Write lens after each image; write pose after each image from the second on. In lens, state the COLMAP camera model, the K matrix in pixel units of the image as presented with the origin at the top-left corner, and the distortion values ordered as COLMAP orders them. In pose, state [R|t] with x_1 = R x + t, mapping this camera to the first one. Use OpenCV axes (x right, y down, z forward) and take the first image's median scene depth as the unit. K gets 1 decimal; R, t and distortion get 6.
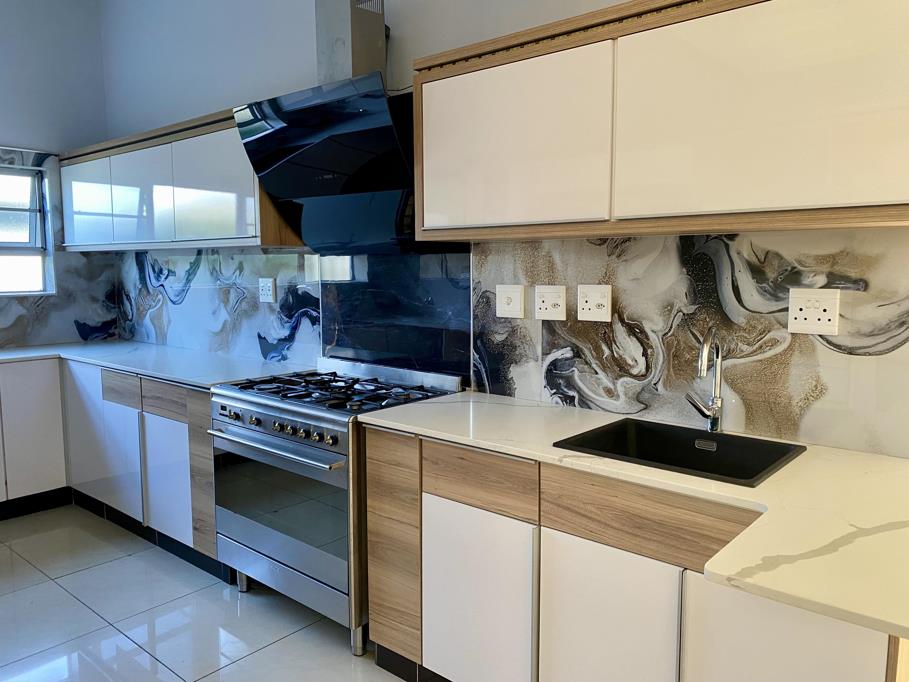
lens RADIAL K [[684.9, 0, 459.3], [0, 684.9, 334.3], [0, 0, 1]] dist [0.048004, -0.052496]
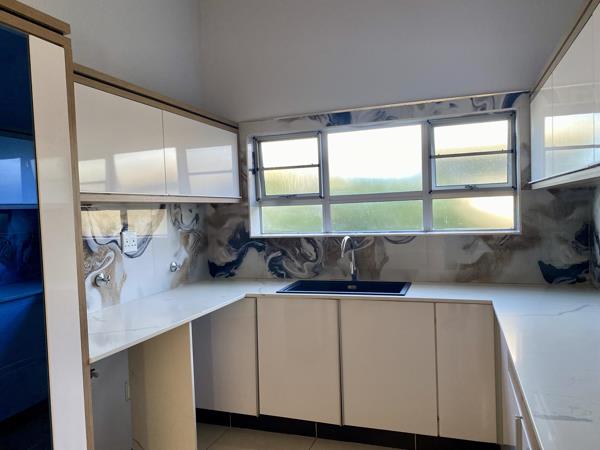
lens RADIAL K [[452.1, 0, 297.4], [0, 452.1, 224.8], [0, 0, 1]] dist [0.048004, -0.052496]
pose [[0.352269, 0.019484, -0.935696, -0.159064], [-0.059437, 0.998231, -0.001590, -0.090798], [0.934010, 0.056175, 0.352803, 0.857947]]
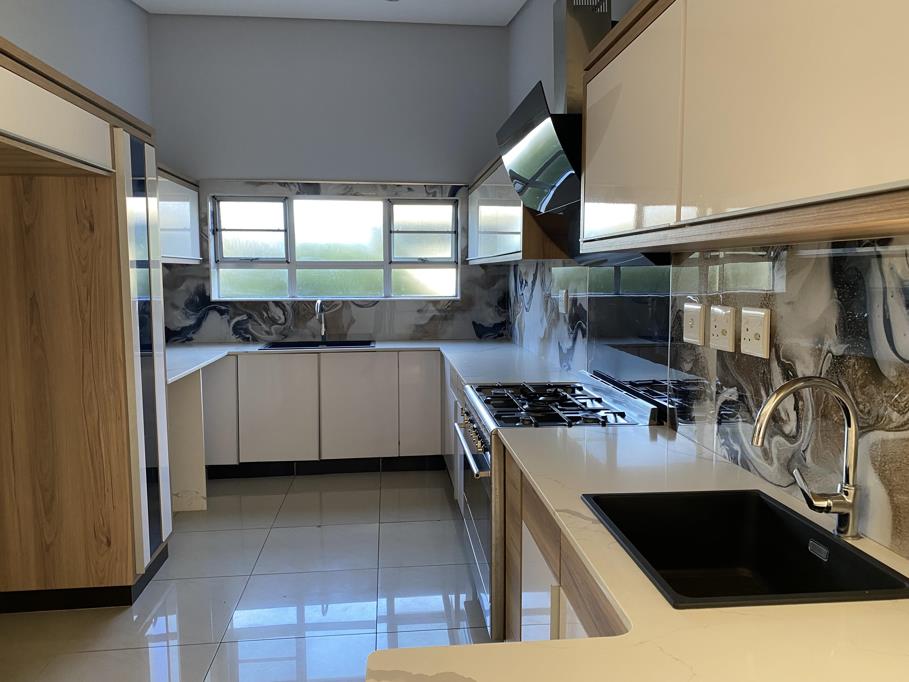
lens RADIAL K [[684.9, 0, 457.1], [0, 684.9, 339.9], [0, 0, 1]] dist [0.048004, -0.052496]
pose [[0.720229, 0.069308, -0.690266, 0.467790], [-0.070675, 0.997151, 0.026379, -0.032571], [0.690127, 0.029786, 0.723075, 0.214493]]
